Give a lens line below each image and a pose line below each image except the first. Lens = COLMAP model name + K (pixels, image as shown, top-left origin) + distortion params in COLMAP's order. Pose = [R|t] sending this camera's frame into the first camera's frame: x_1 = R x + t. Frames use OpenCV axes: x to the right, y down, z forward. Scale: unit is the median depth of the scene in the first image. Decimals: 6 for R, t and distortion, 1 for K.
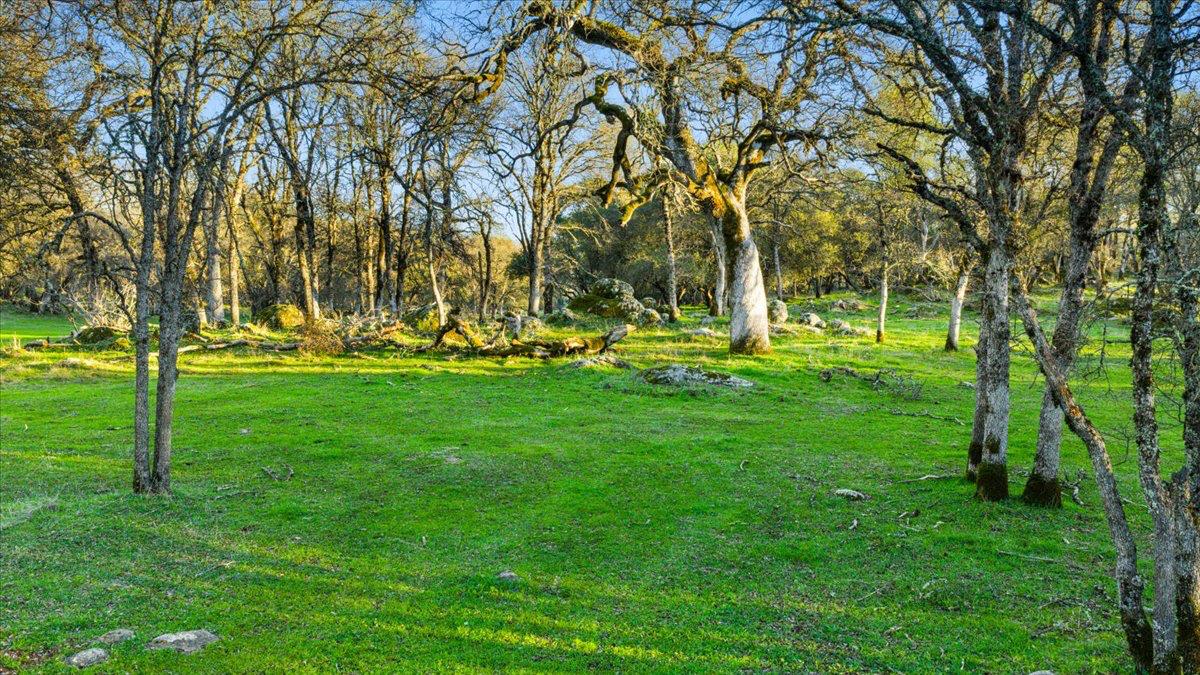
lens RADIAL K [[996.0, 0, 598.0], [0, 996.0, 337.5], [0, 0, 1]] dist [0.037592, -0.071074]
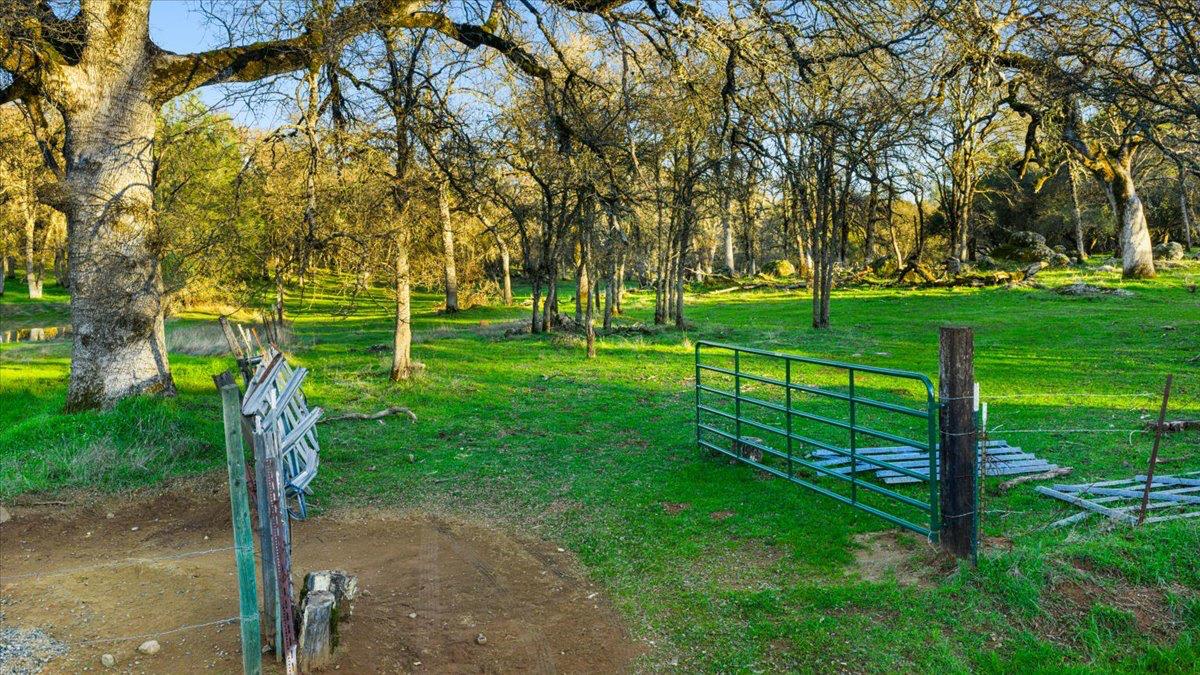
lens RADIAL K [[1015.7, 0, 603.8], [0, 1015.7, 269.1], [0, 0, 1]] dist [-0.004992, -0.003656]
pose [[0.929881, -0.035686, -0.366126, -0.019857], [0.022232, 0.998916, -0.040898, 0.039742], [0.367188, 0.029891, 0.929666, -0.524769]]
